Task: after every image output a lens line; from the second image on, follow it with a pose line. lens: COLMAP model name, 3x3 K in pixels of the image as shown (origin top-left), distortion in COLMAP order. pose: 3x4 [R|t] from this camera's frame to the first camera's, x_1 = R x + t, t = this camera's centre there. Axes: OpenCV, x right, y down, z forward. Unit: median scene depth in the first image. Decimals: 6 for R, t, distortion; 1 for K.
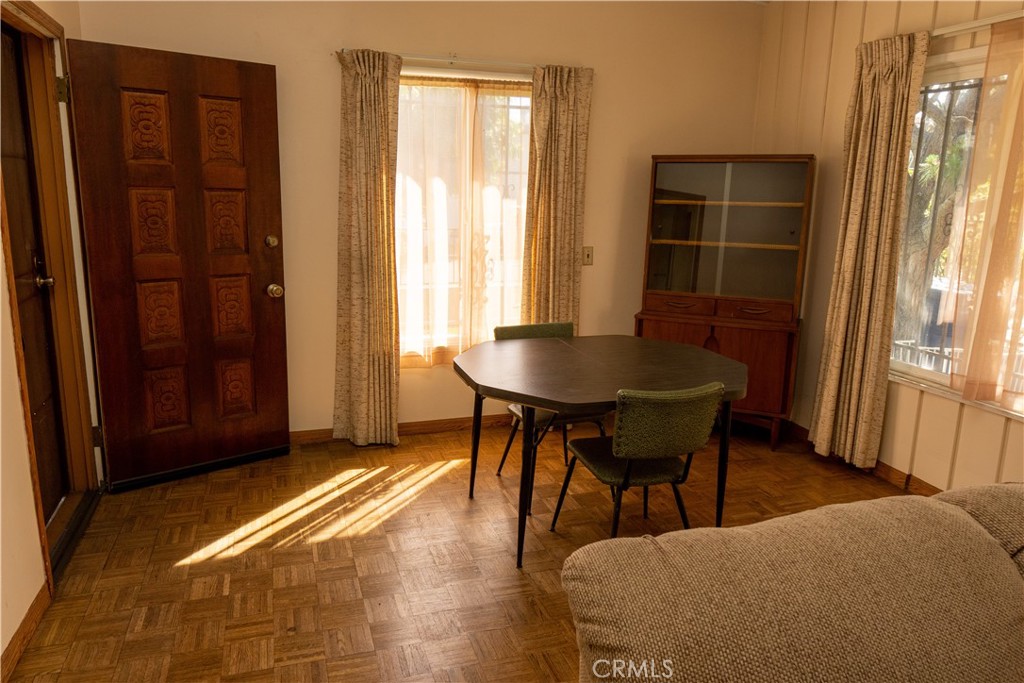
lens RADIAL K [[722.2, 0, 513.4], [0, 722.2, 340.3], [0, 0, 1]] dist [0.003583, -0.001577]
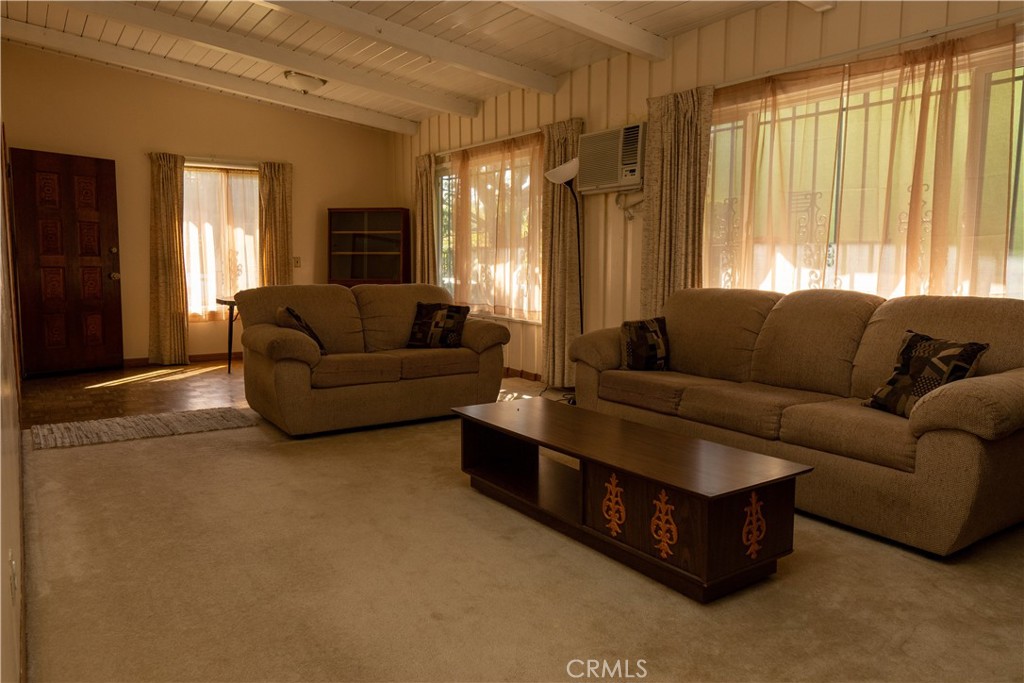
lens RADIAL K [[722.2, 0, 509.5], [0, 722.2, 340.0], [0, 0, 1]] dist [0.003583, -0.001577]
pose [[0.960947, -0.043583, 0.273281, 0.124066], [0.070150, 0.993629, -0.088208, 0.310499], [-0.267695, 0.103933, 0.957882, -0.982146]]
